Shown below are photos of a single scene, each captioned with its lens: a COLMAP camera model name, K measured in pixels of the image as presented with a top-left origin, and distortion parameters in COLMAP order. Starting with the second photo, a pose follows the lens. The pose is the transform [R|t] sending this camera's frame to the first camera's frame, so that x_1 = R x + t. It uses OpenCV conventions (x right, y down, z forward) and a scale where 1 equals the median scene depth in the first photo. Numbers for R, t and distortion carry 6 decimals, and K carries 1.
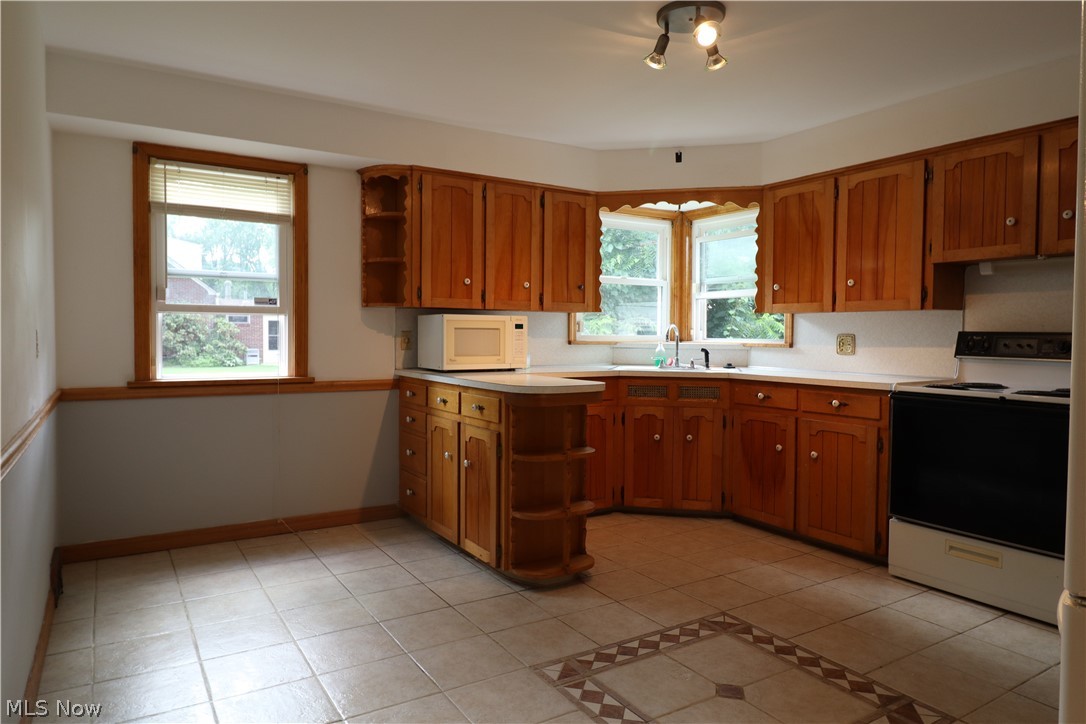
lens RADIAL K [[695.0, 0, 541.1], [0, 695.0, 359.2], [0, 0, 1]] dist [0.000430, -0.005669]
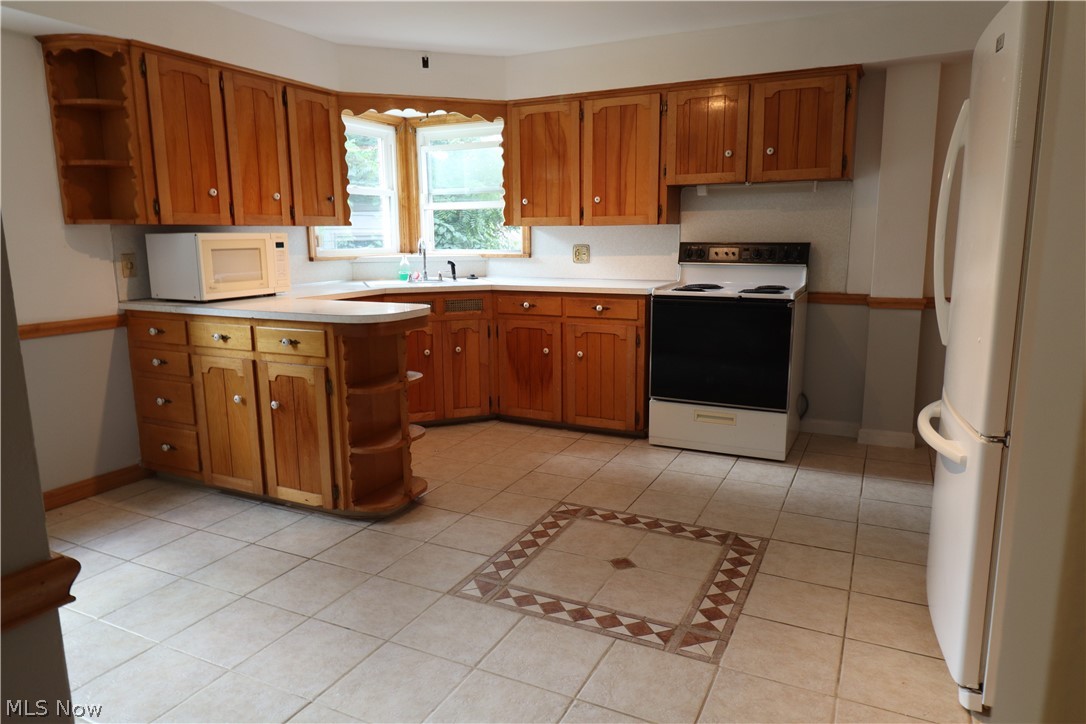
lens RADIAL K [[695.0, 0, 539.8], [0, 695.0, 360.0], [0, 0, 1]] dist [0.000430, -0.005669]
pose [[0.851297, -0.109455, 0.513140, -0.256807], [0.035167, 0.987702, 0.152341, -0.029833], [-0.523504, -0.111642, 0.844677, 0.070545]]
